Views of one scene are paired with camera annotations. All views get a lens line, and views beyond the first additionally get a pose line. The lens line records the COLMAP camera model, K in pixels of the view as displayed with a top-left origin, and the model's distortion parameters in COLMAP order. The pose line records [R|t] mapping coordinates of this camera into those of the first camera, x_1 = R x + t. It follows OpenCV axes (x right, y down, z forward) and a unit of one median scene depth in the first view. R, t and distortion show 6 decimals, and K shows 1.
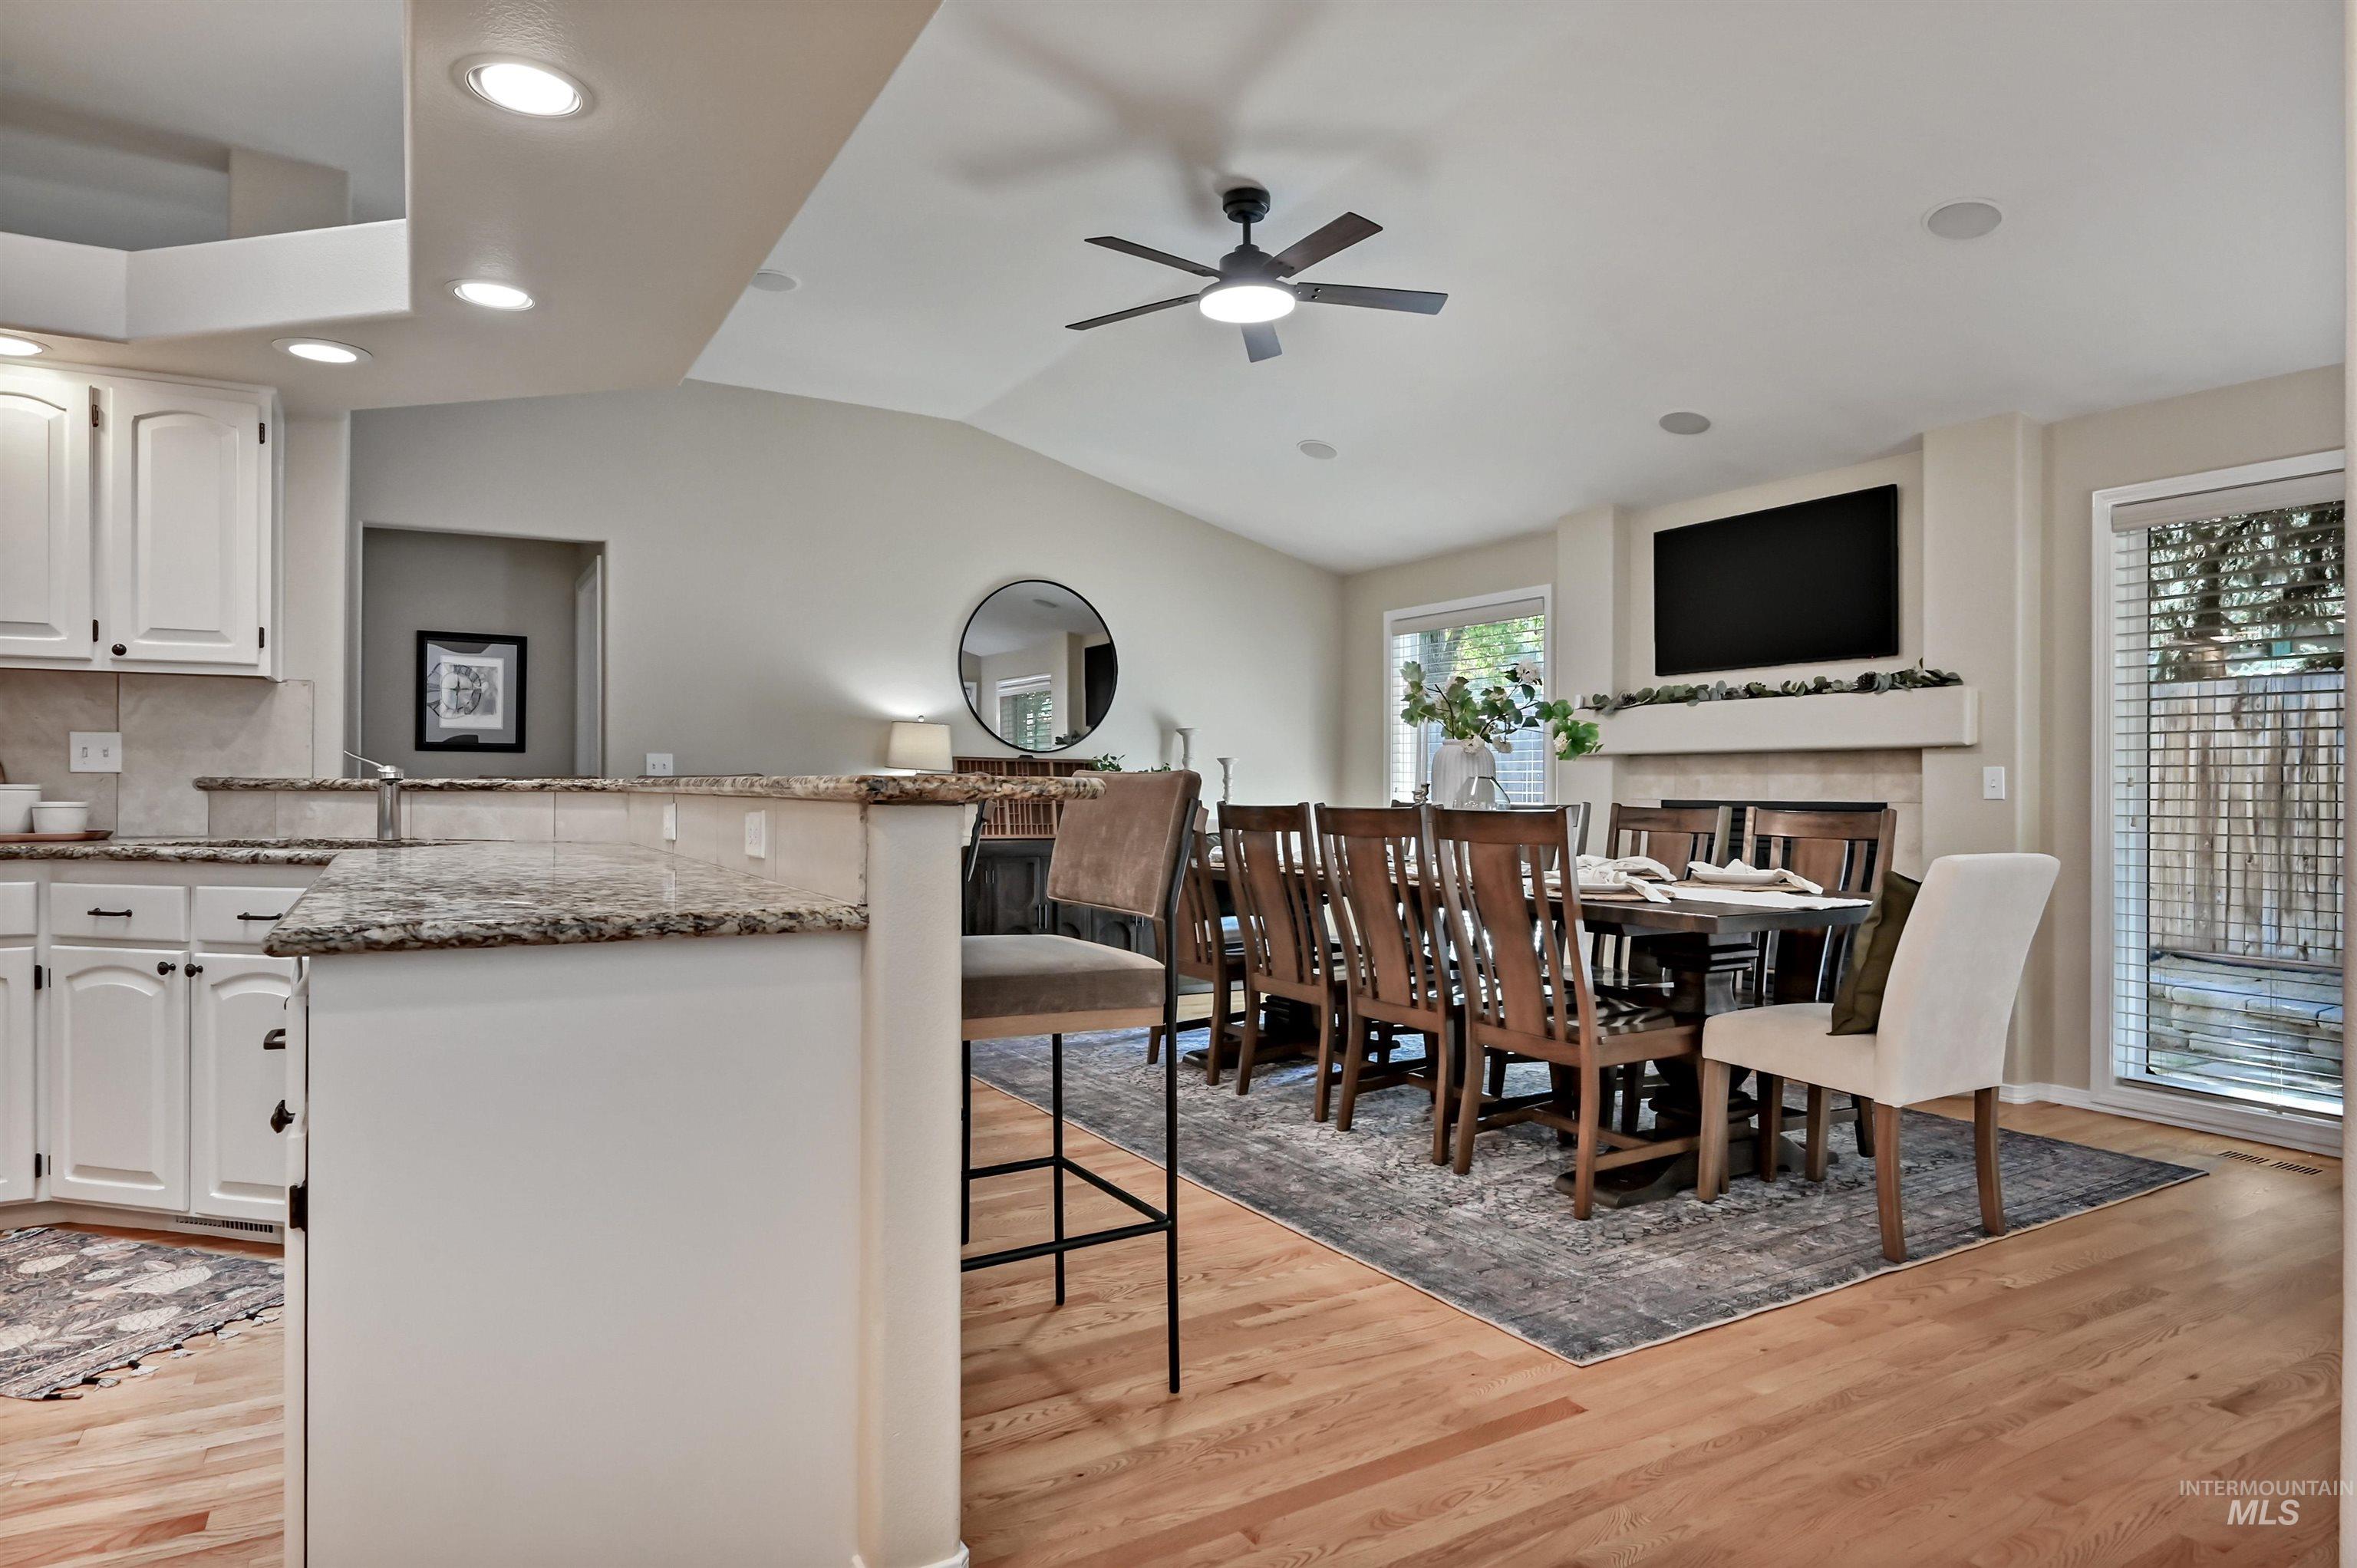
lens RADIAL K [[1310.7, 0, 1163.2], [0, 1310.7, 790.0], [0, 0, 1]] dist [-0.005046, -0.000514]
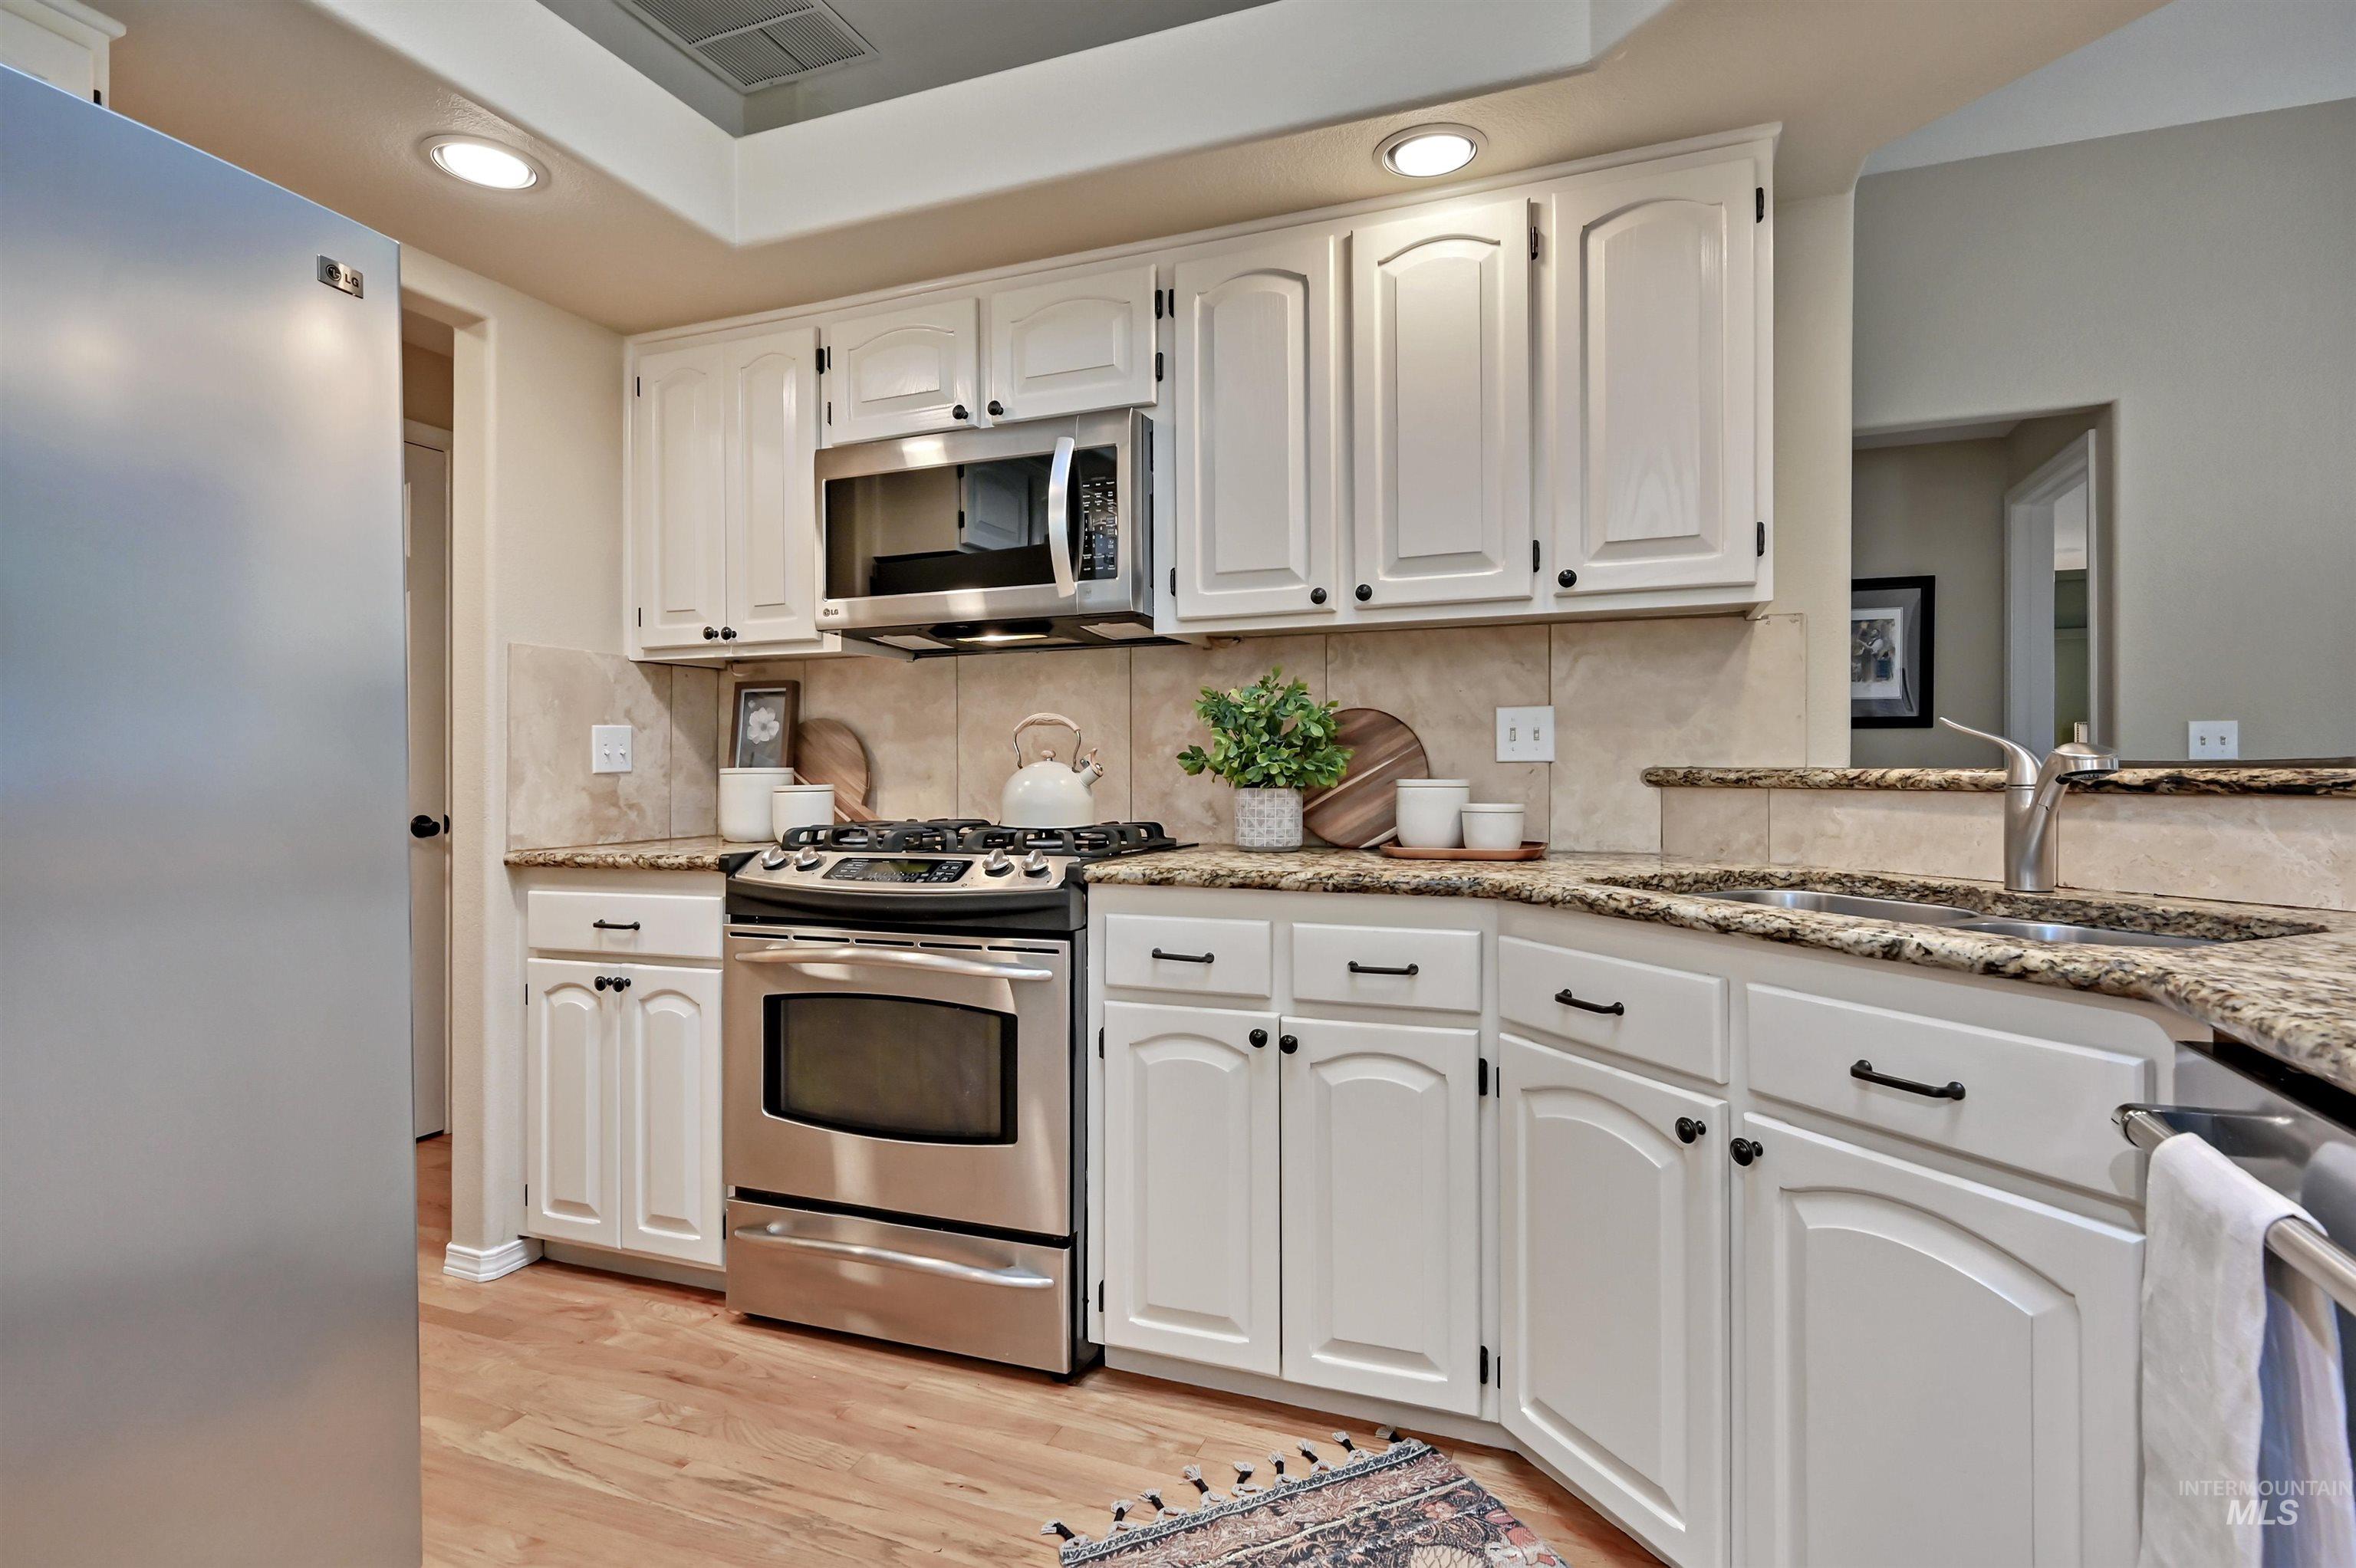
lens RADIAL K [[1155.8, 0, 1178.0], [0, 1155.8, 772.7], [0, 0, 1]] dist [0.005362, 0.000203]
pose [[0.615351, -0.001487, -0.788252, -0.420348], [0.003820, 0.999992, 0.001095, -0.008615], [0.788244, -0.003685, 0.615352, 0.441352]]
